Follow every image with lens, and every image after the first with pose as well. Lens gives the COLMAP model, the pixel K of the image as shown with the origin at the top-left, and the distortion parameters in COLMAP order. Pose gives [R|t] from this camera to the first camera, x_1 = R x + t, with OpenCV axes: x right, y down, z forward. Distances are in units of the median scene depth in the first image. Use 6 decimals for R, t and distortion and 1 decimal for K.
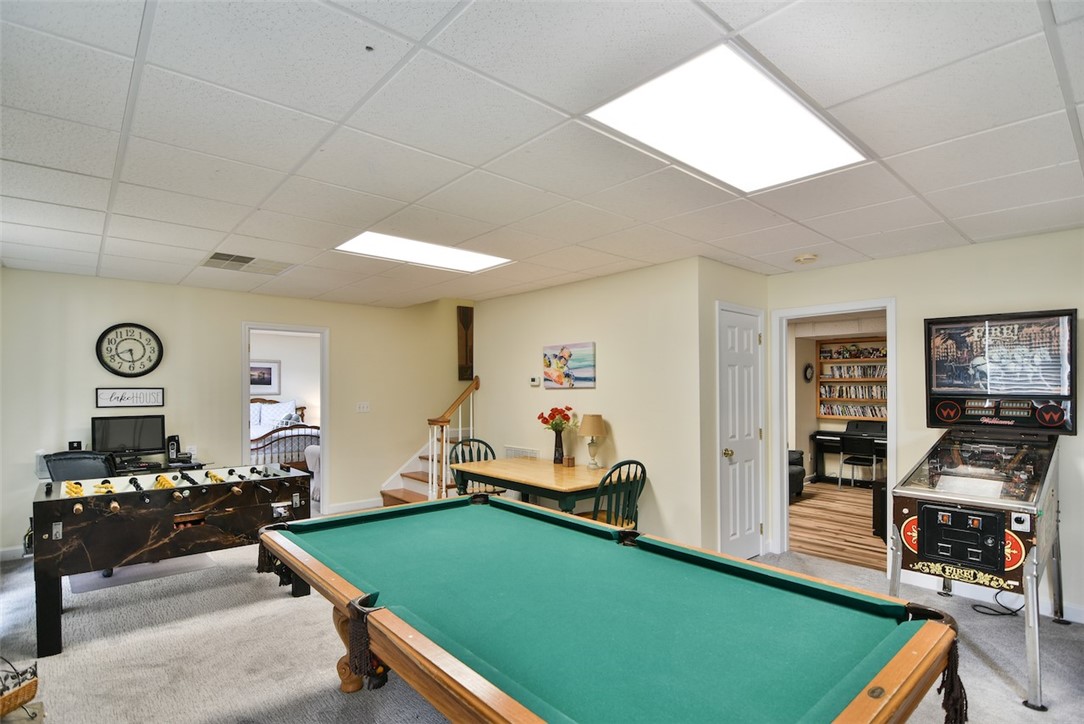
lens RADIAL K [[528.5, 0, 520.5], [0, 528.5, 384.9], [0, 0, 1]] dist [-0.012058, -0.008122]
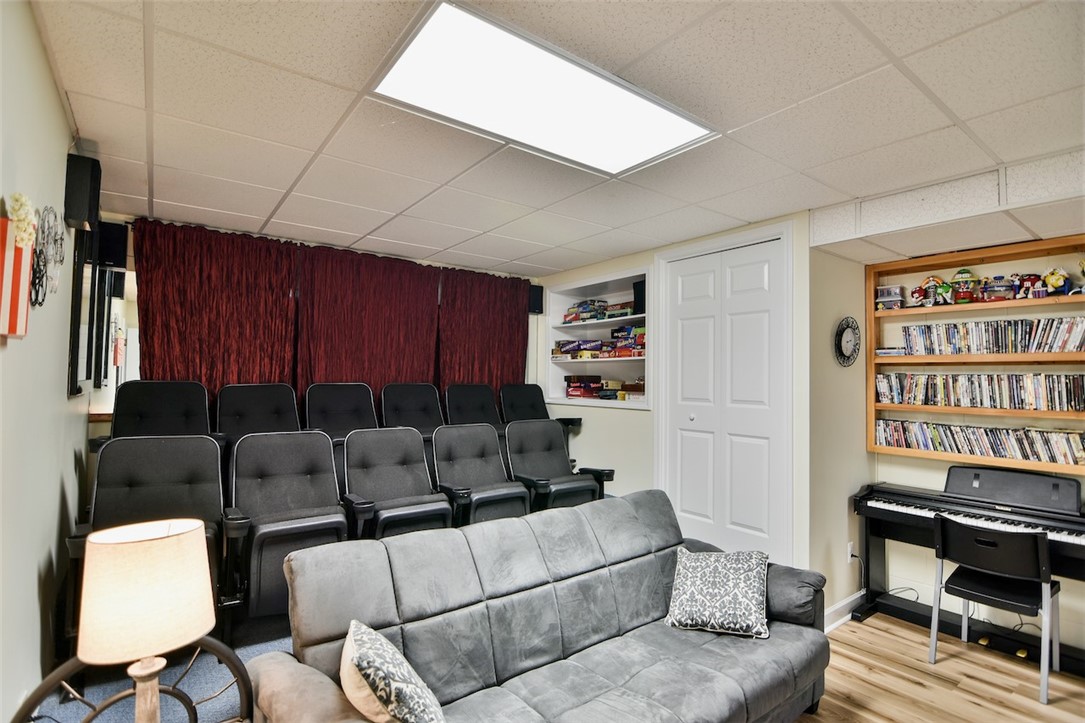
lens RADIAL K [[529.0, 0, 542.6], [0, 529.0, 360.2], [0, 0, 1]] dist [-0.012058, -0.008122]
pose [[0.998899, 0.010127, -0.045808, 0.335575], [-0.011337, 0.999592, -0.026227, 0.004883], [0.045523, 0.026718, 0.998606, 0.591176]]
